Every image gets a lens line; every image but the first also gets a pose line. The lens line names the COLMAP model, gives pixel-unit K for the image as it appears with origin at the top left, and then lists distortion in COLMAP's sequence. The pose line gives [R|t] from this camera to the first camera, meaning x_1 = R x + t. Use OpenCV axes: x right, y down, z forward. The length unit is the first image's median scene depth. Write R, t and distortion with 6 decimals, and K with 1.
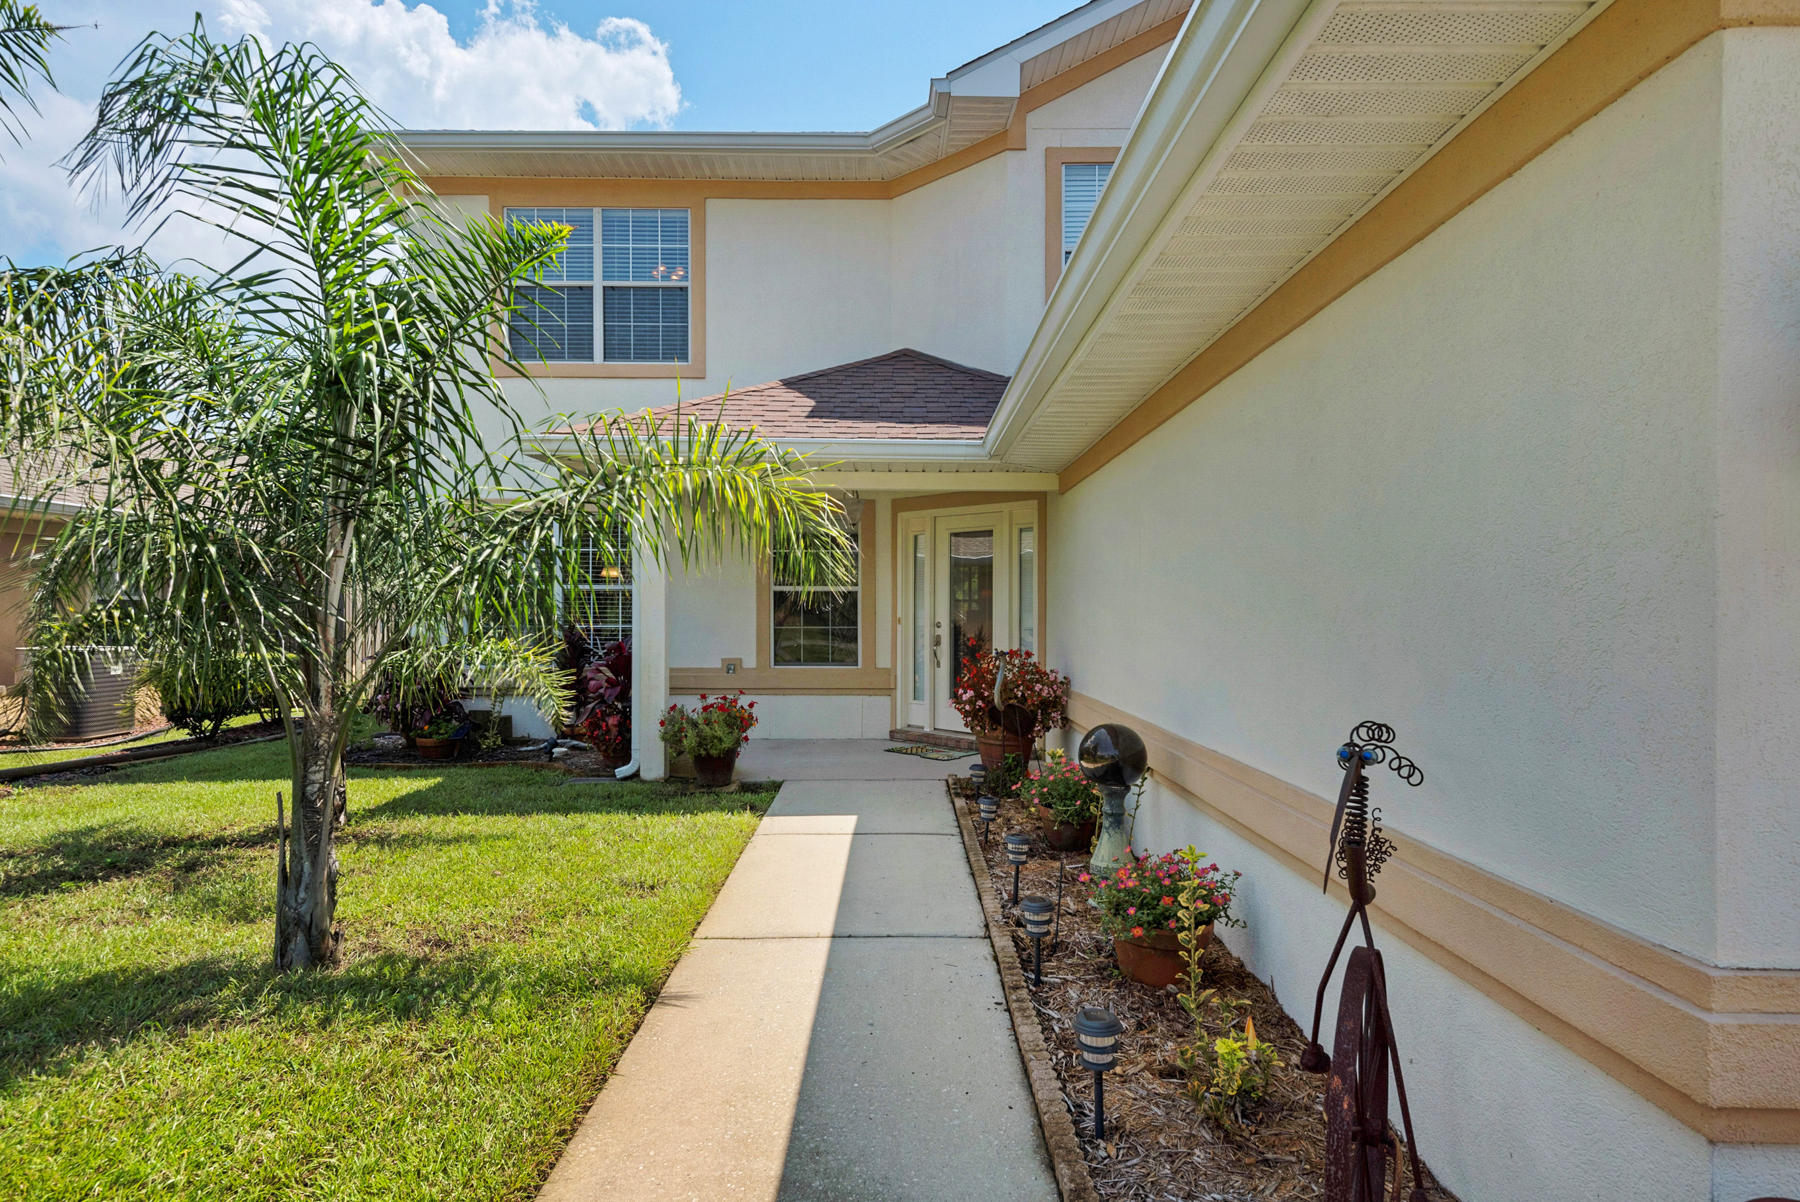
lens RADIAL K [[998.2, 0, 904.5], [0, 998.2, 607.4], [0, 0, 1]] dist [0.003685, 0.000160]
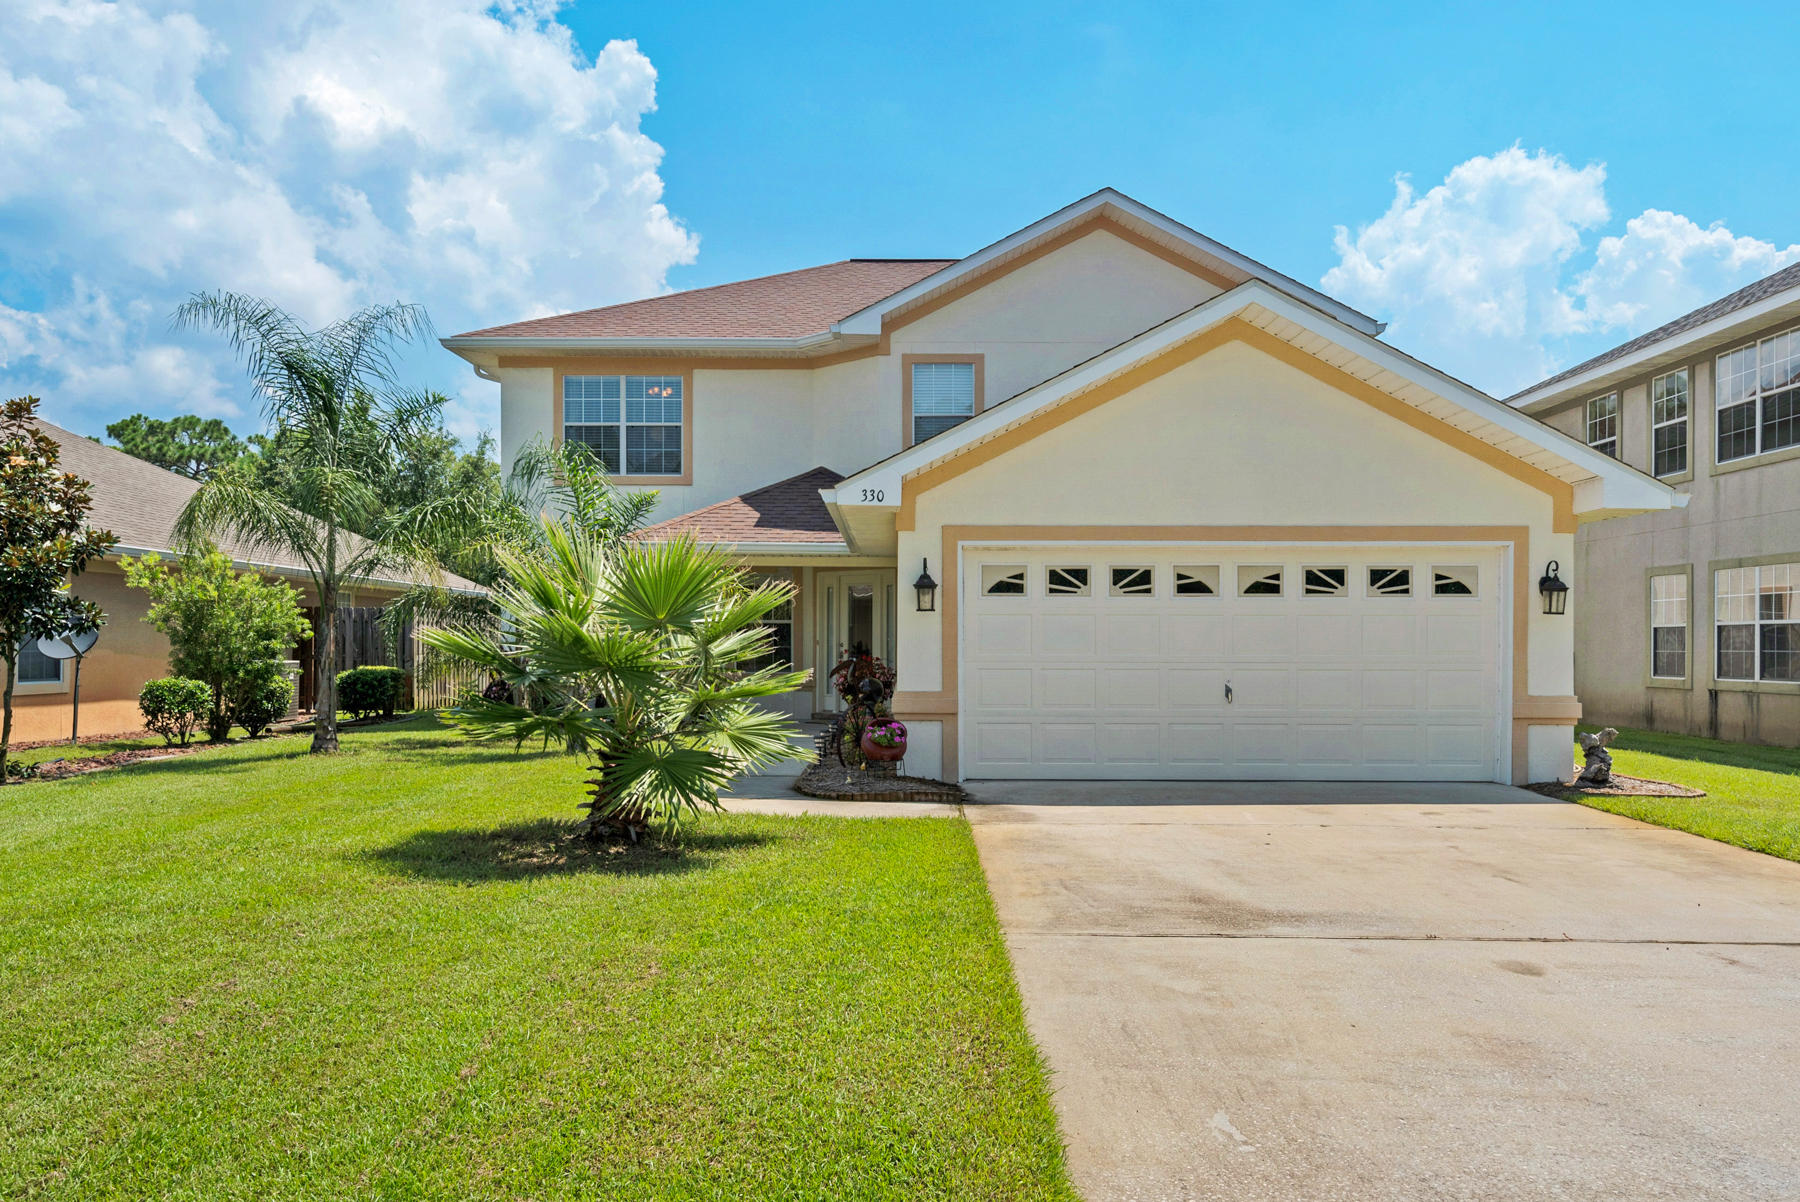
lens RADIAL K [[1393.3, 0, 910.8], [0, 1393.3, 655.2], [0, 0, 1]] dist [0.047821, 0.022983]
pose [[0.999967, -0.000383, -0.008149, 0.159692], [0.000435, 0.999980, 0.006388, 0.019691], [0.008147, -0.006392, 0.999946, -1.185890]]
